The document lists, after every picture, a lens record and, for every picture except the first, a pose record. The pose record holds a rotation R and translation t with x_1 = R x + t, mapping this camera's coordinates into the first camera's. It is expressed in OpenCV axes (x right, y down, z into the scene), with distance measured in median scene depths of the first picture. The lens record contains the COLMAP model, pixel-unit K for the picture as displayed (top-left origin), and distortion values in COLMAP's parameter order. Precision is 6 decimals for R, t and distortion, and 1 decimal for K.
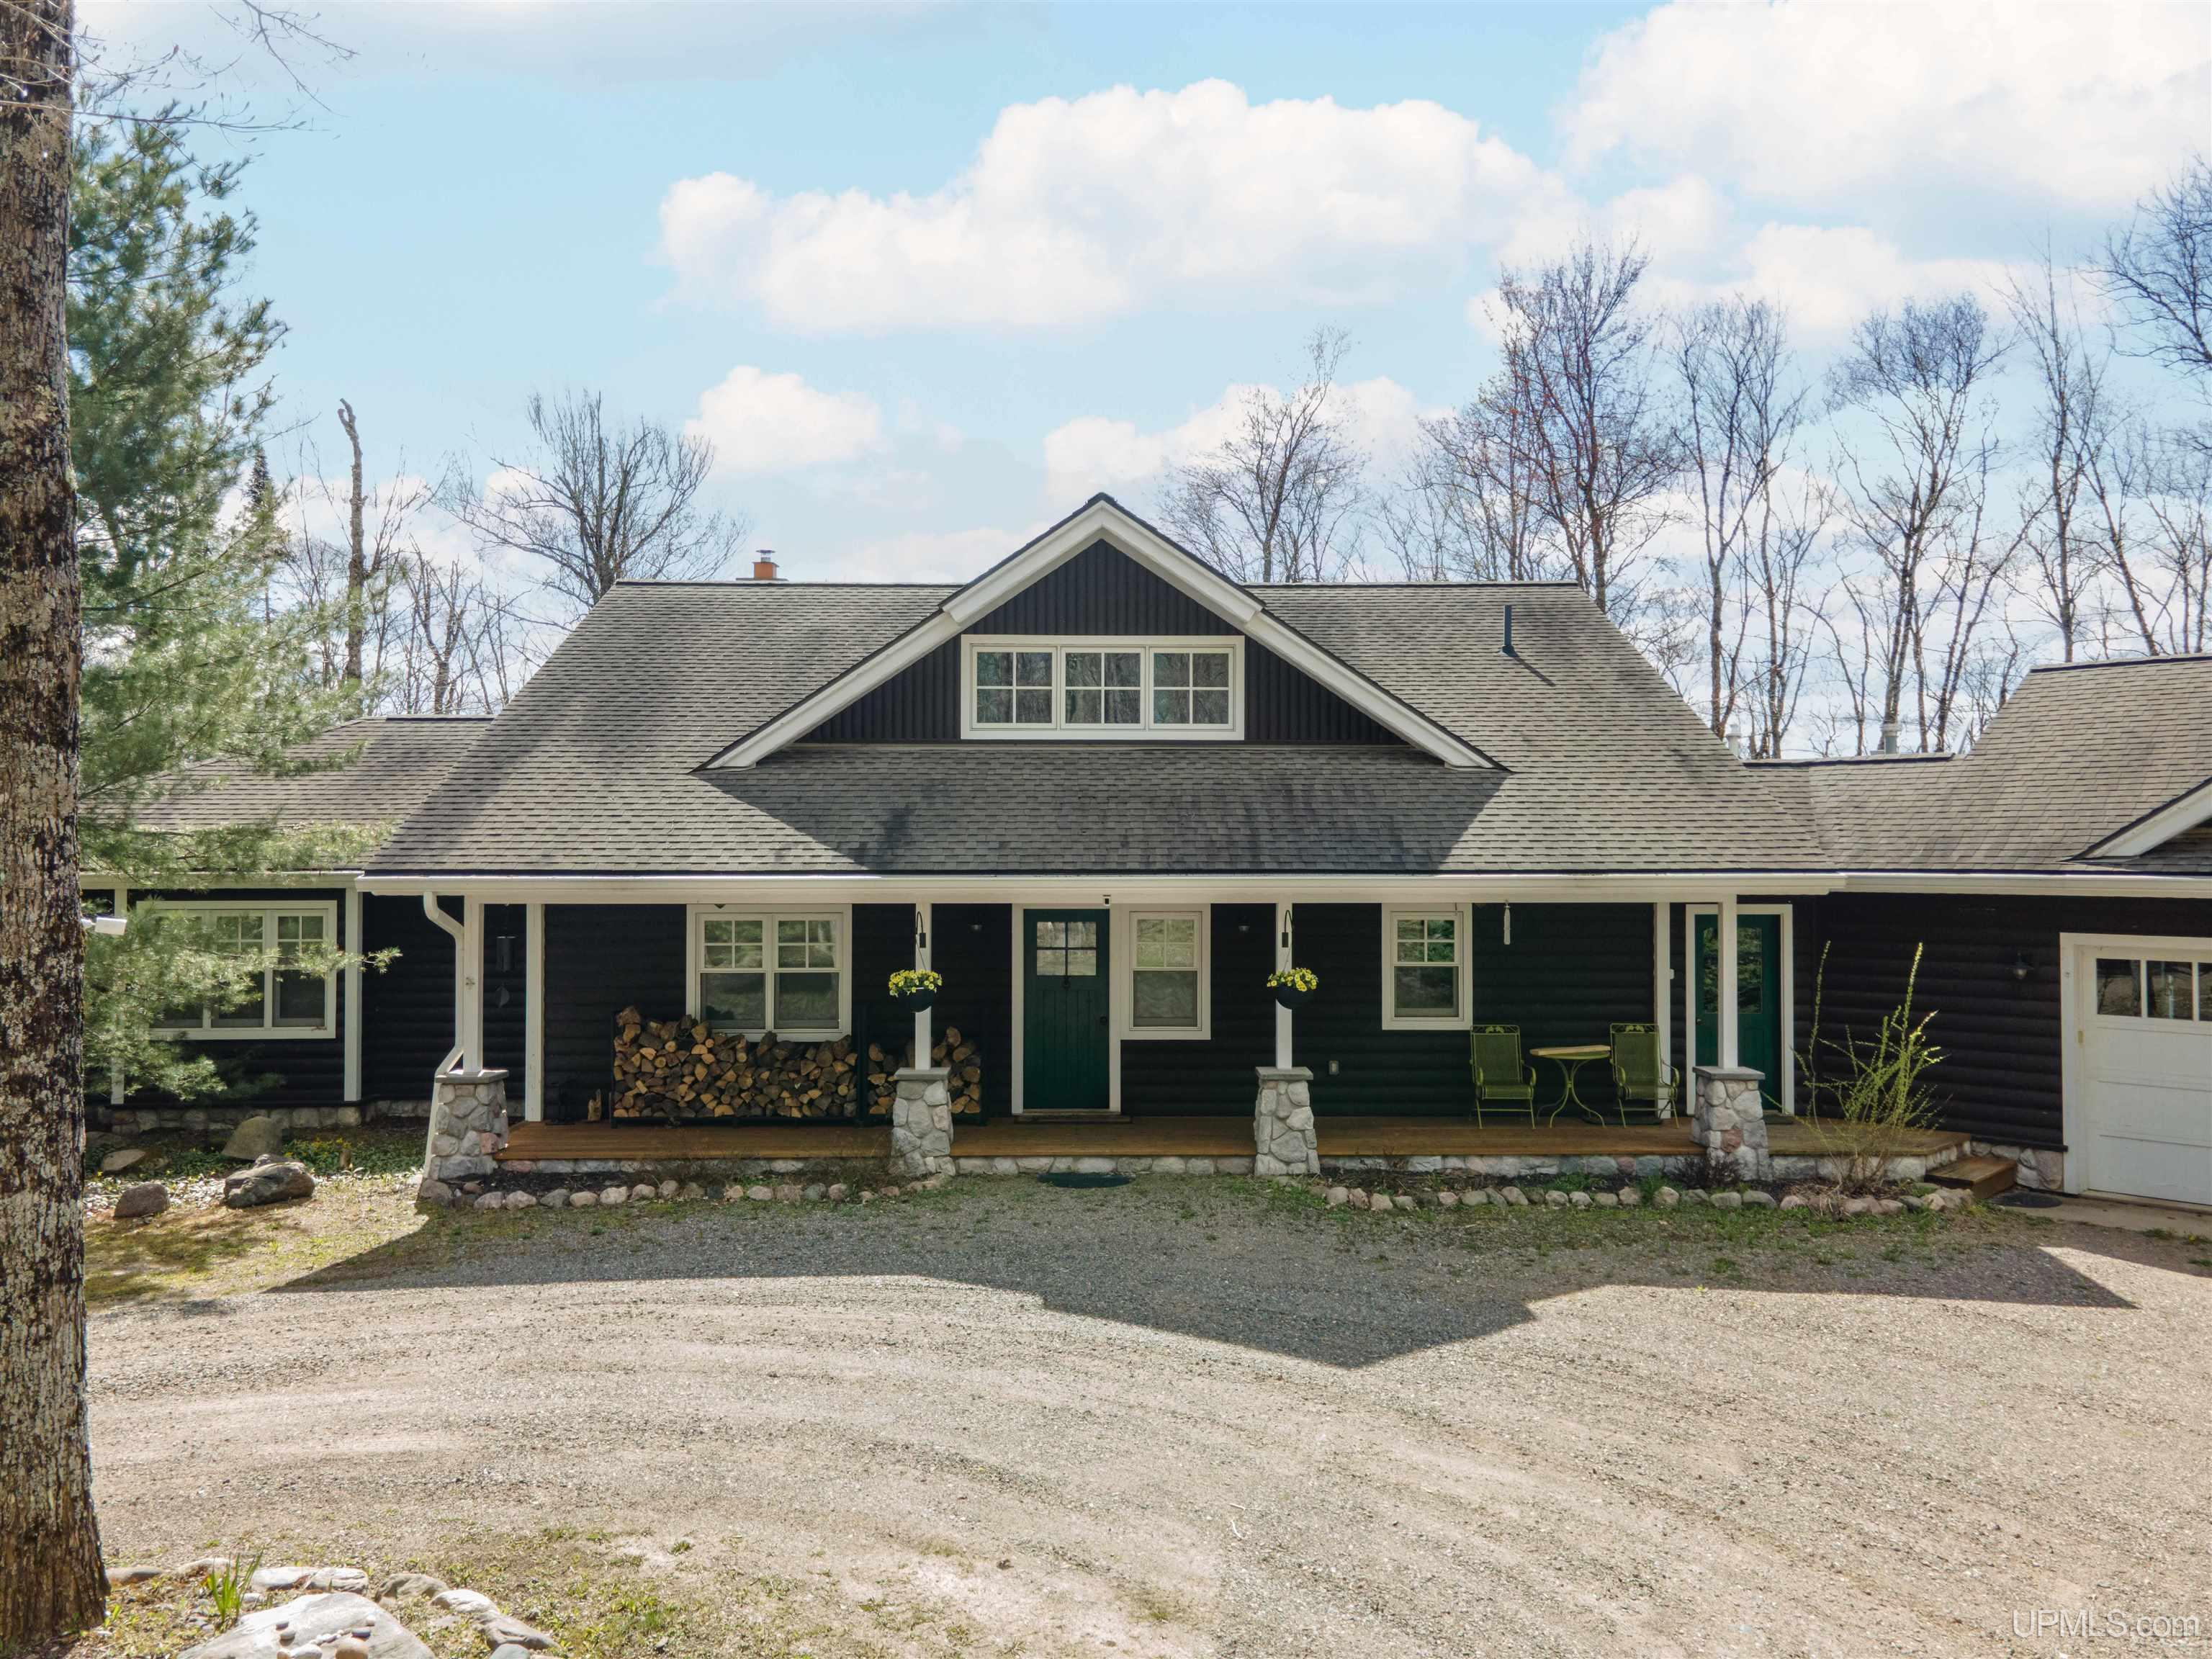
lens RADIAL K [[1629.2, 0, 1108.9], [0, 1629.2, 843.1], [0, 0, 1]] dist [0.064315, -0.038771]
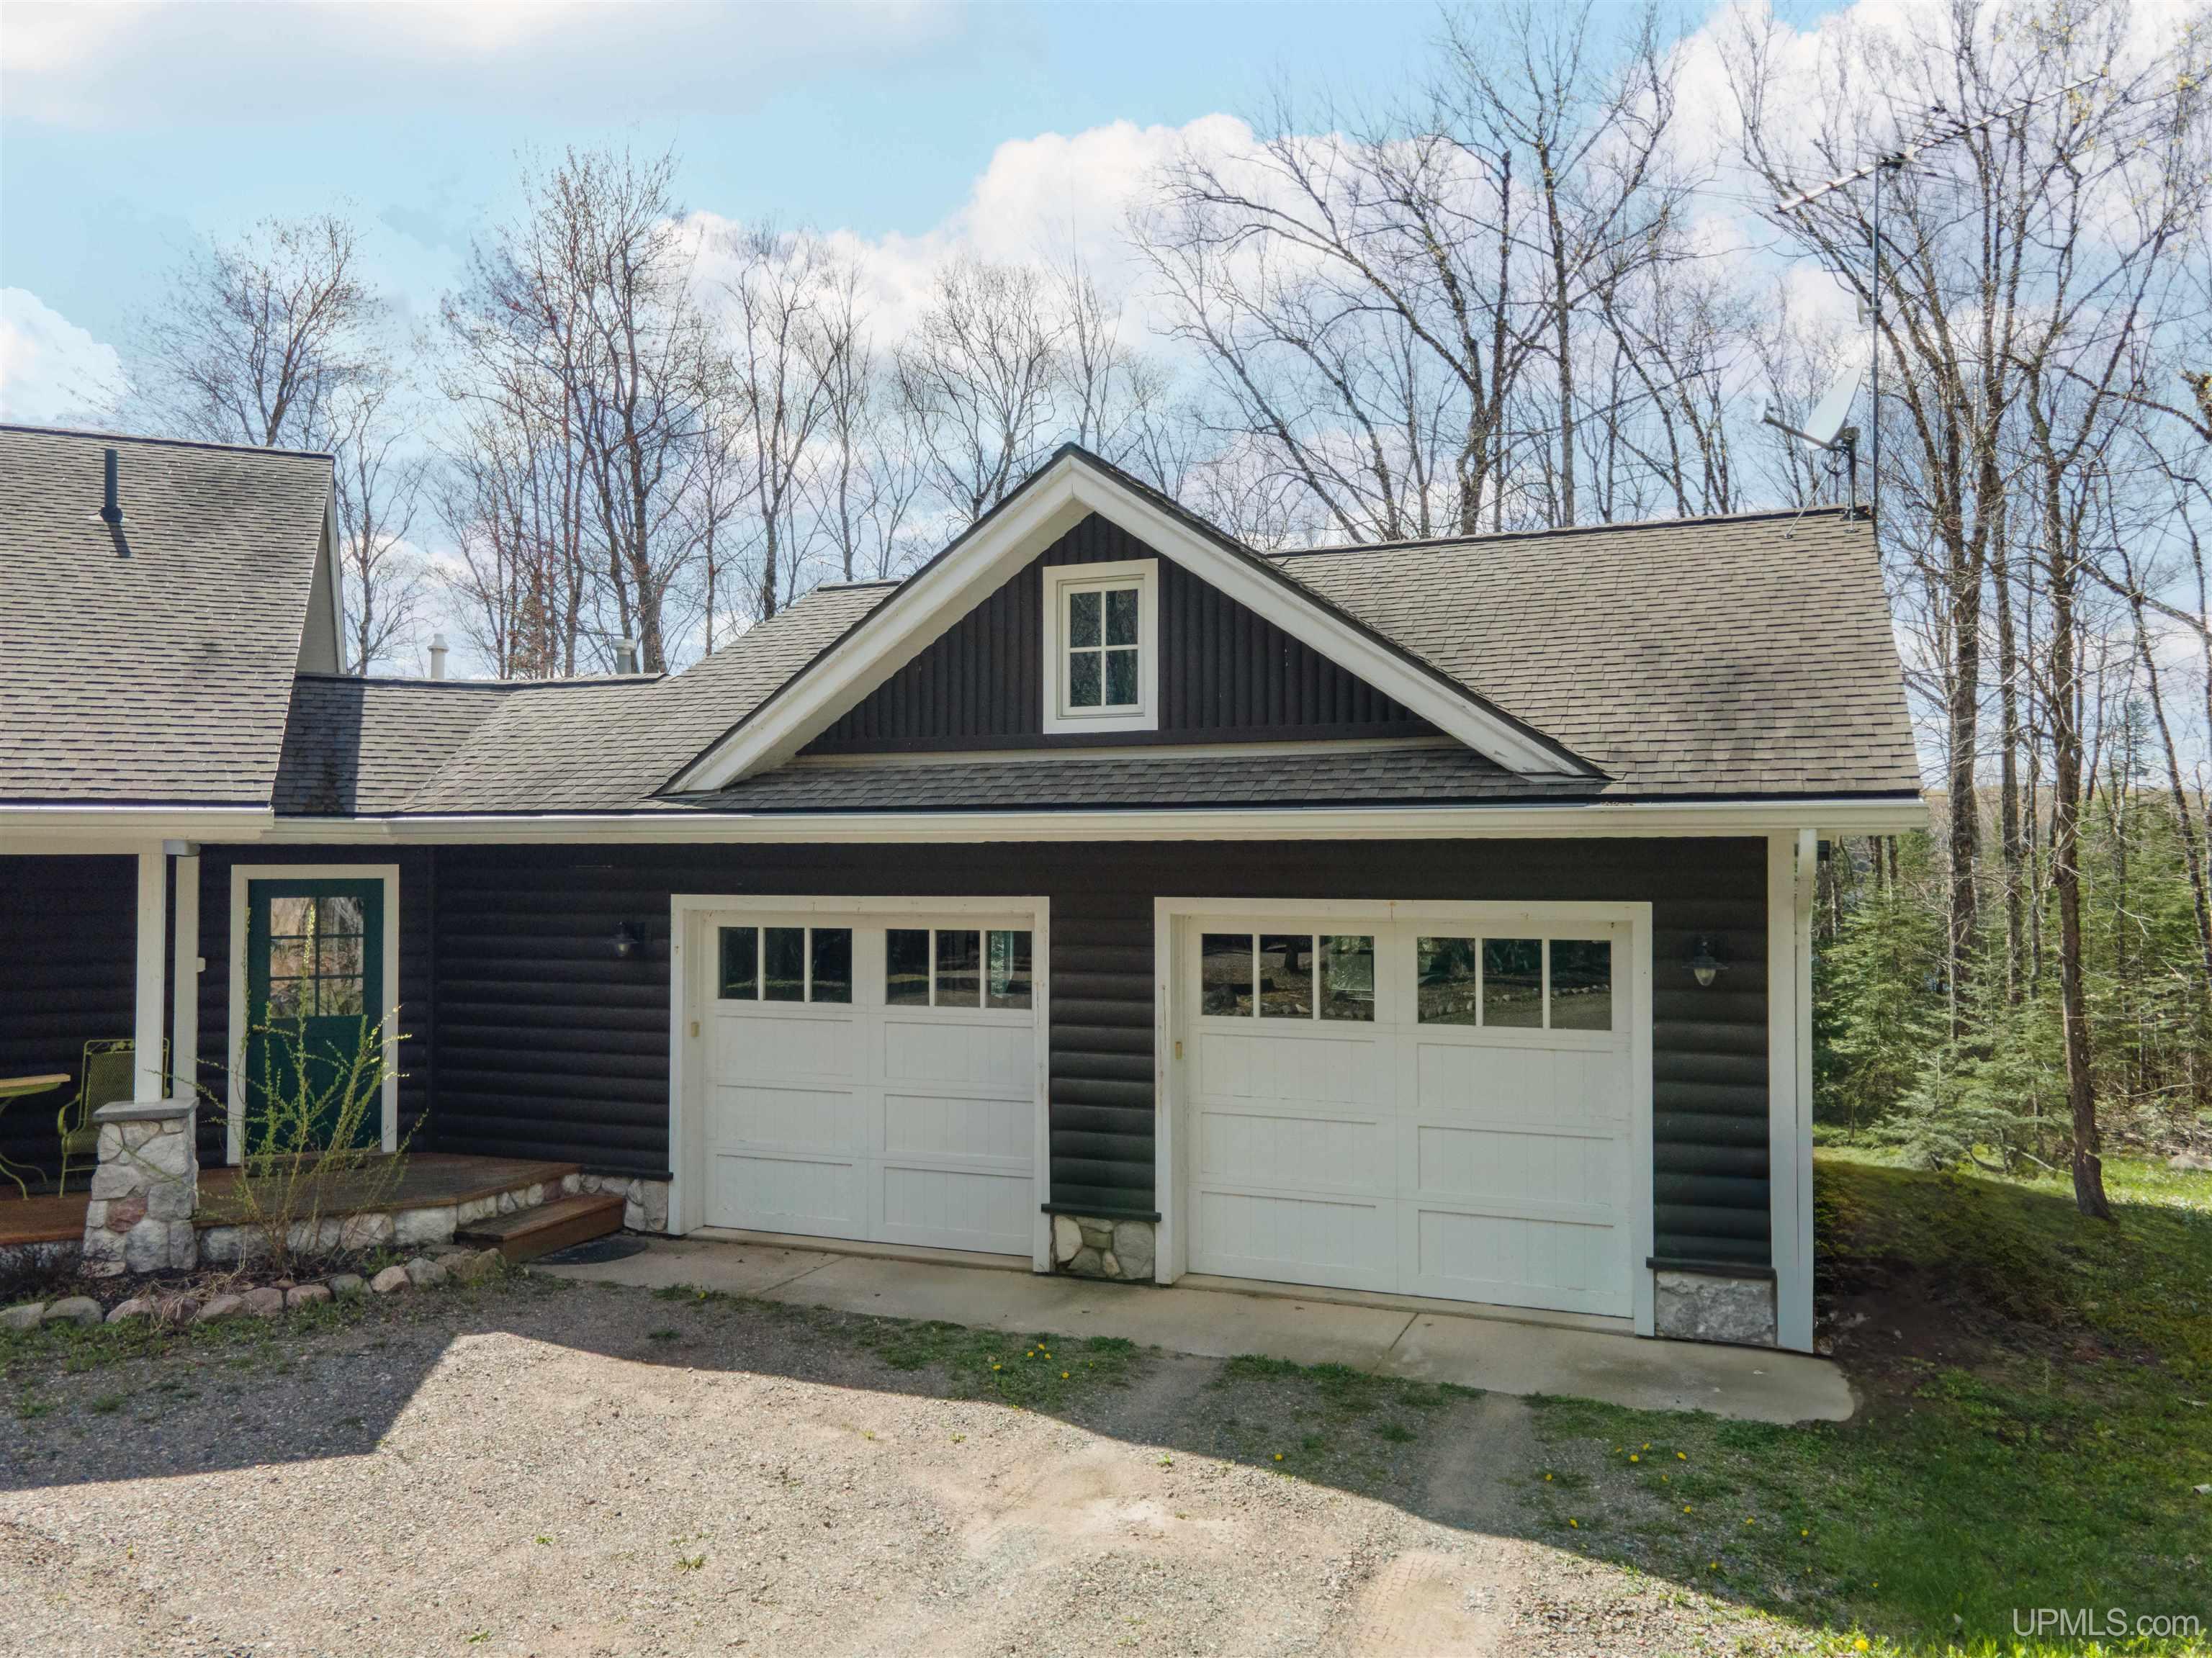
lens RADIAL K [[1629.0, 0, 1108.9], [0, 1629.0, 842.6], [0, 0, 1]] dist [0.064315, -0.038771]
pose [[0.927828, 0.003818, 0.372989, 0.454626], [-0.002669, 0.999990, -0.003595, 0.030830], [-0.372999, 0.002340, 0.927829, 0.211247]]
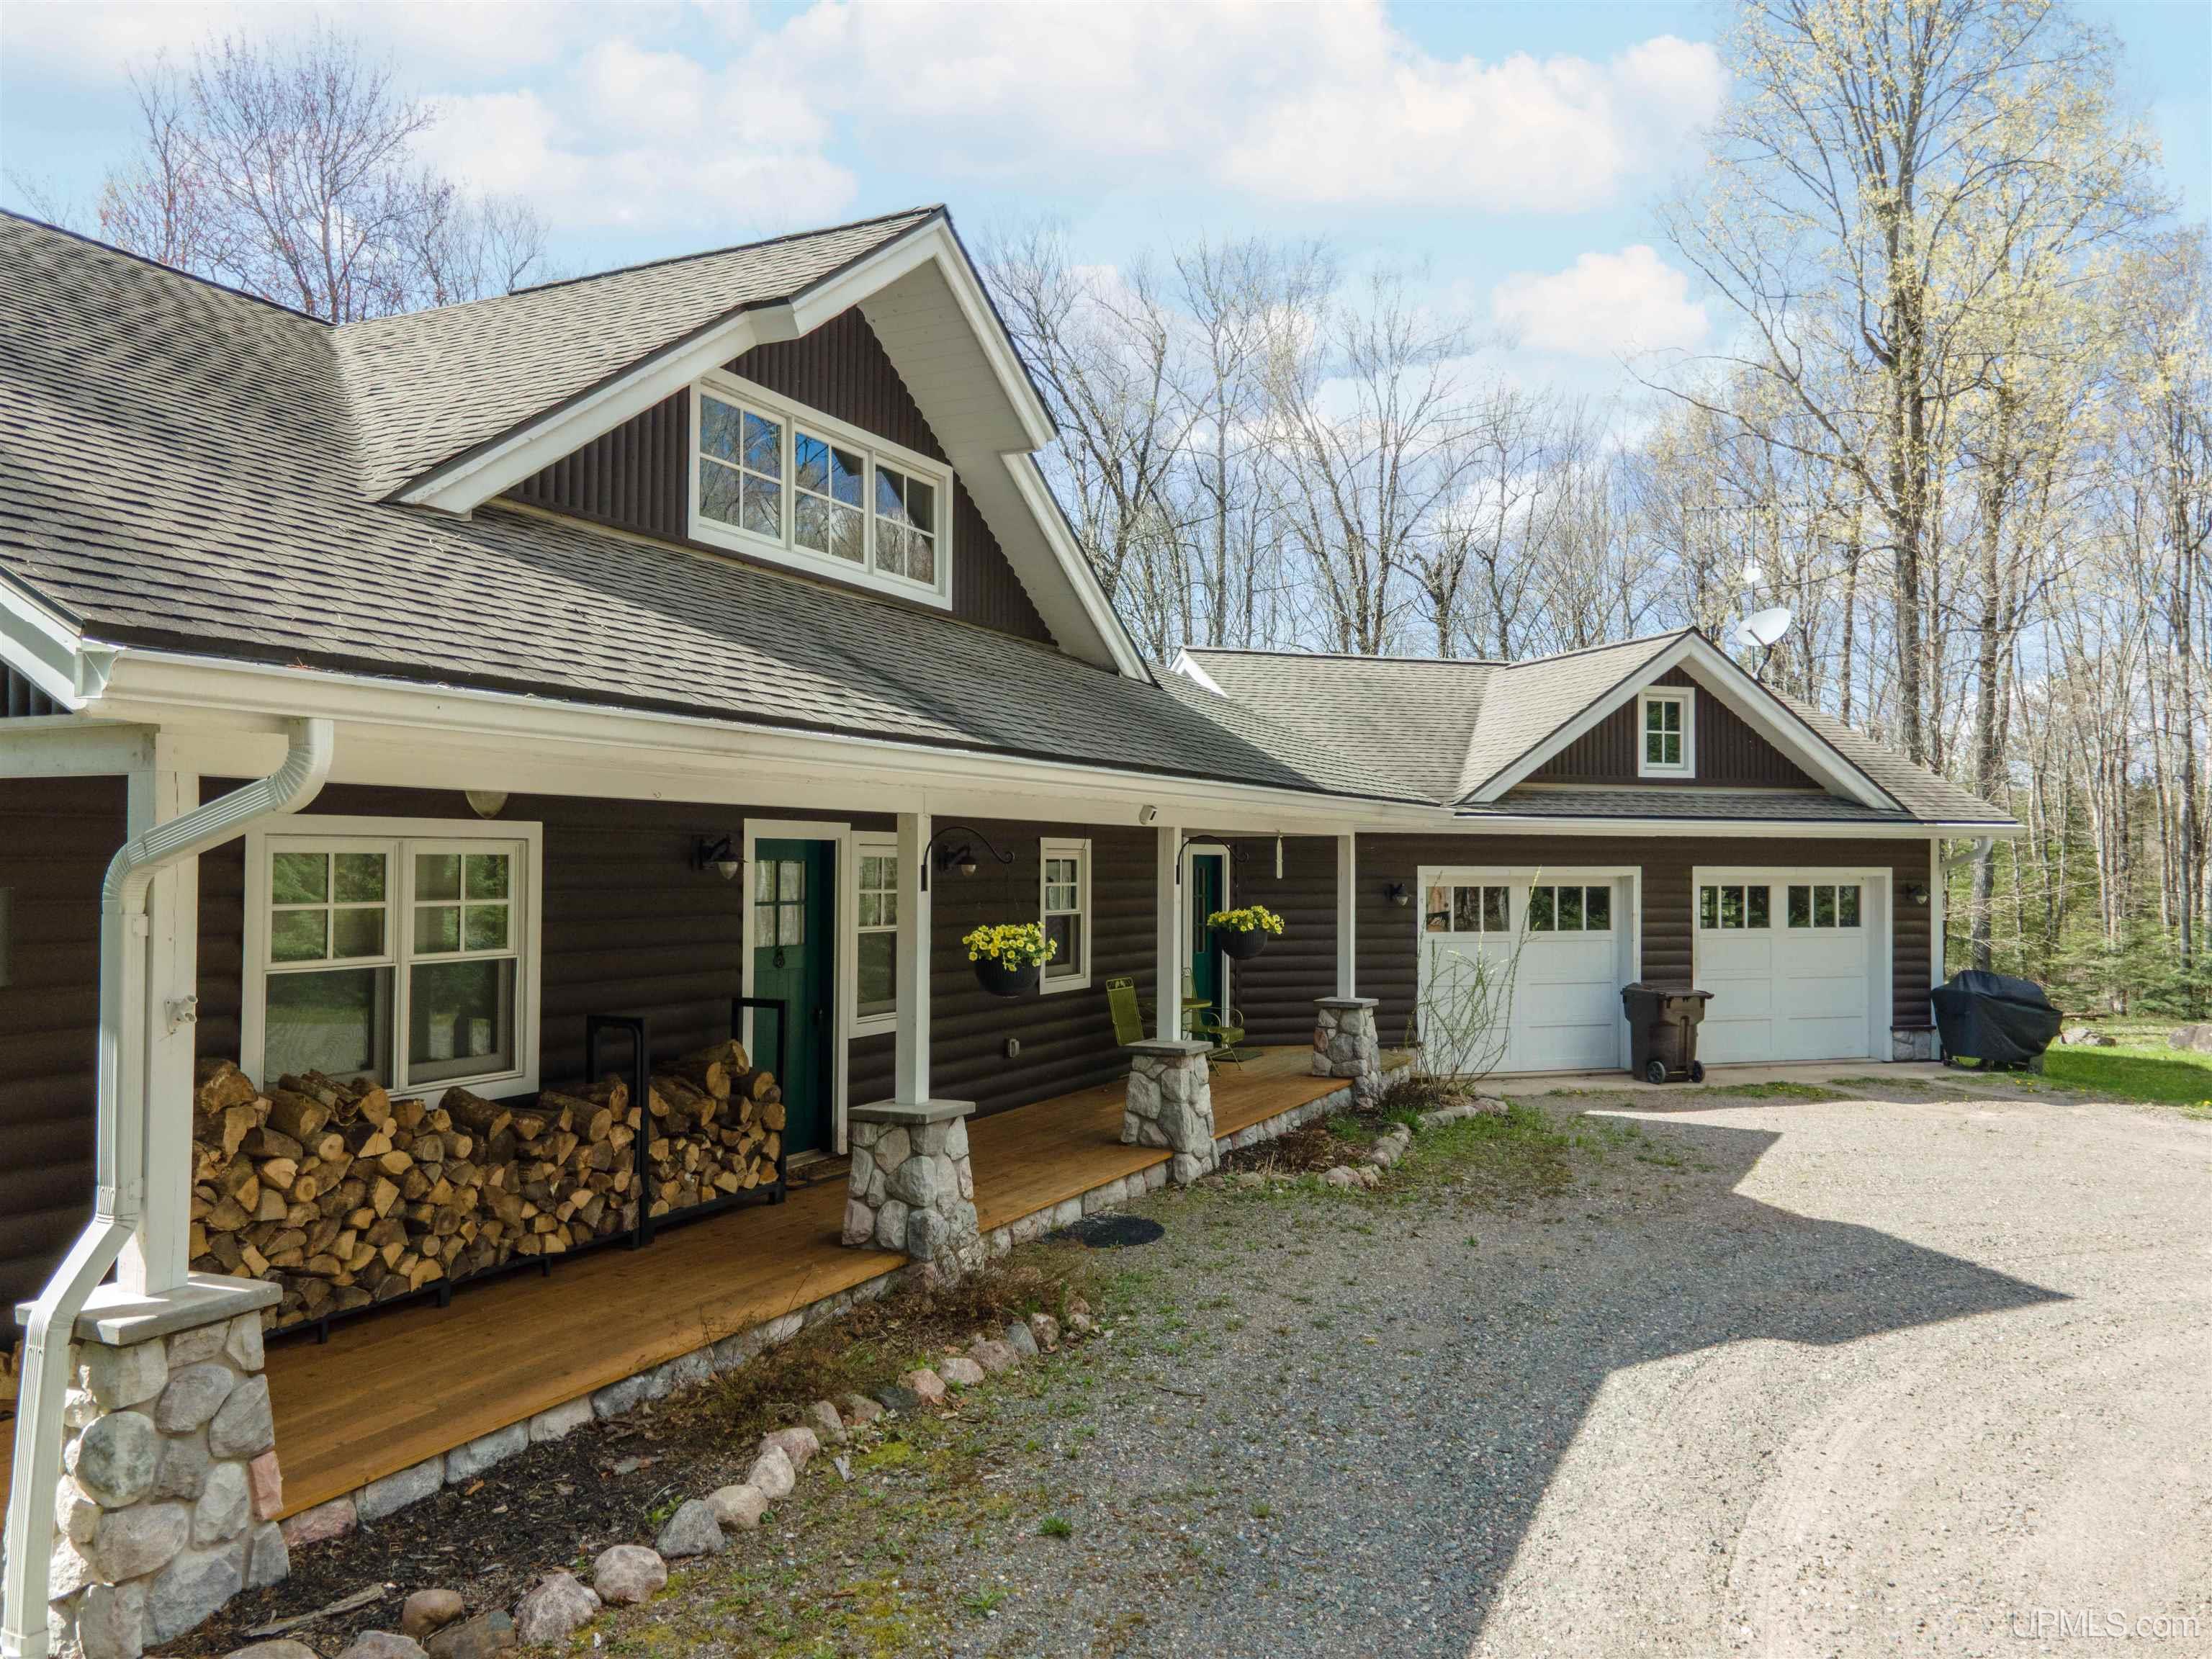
lens RADIAL K [[1614.4, 0, 1095.0], [0, 1614.4, 843.7], [0, 0, 1]] dist [0.039910, 0.005281]
pose [[0.457646, 0.012514, 0.889046, -0.549536], [-0.011130, 0.999903, -0.008345, 0.047854], [-0.889065, -0.006075, 0.457741, 0.635002]]
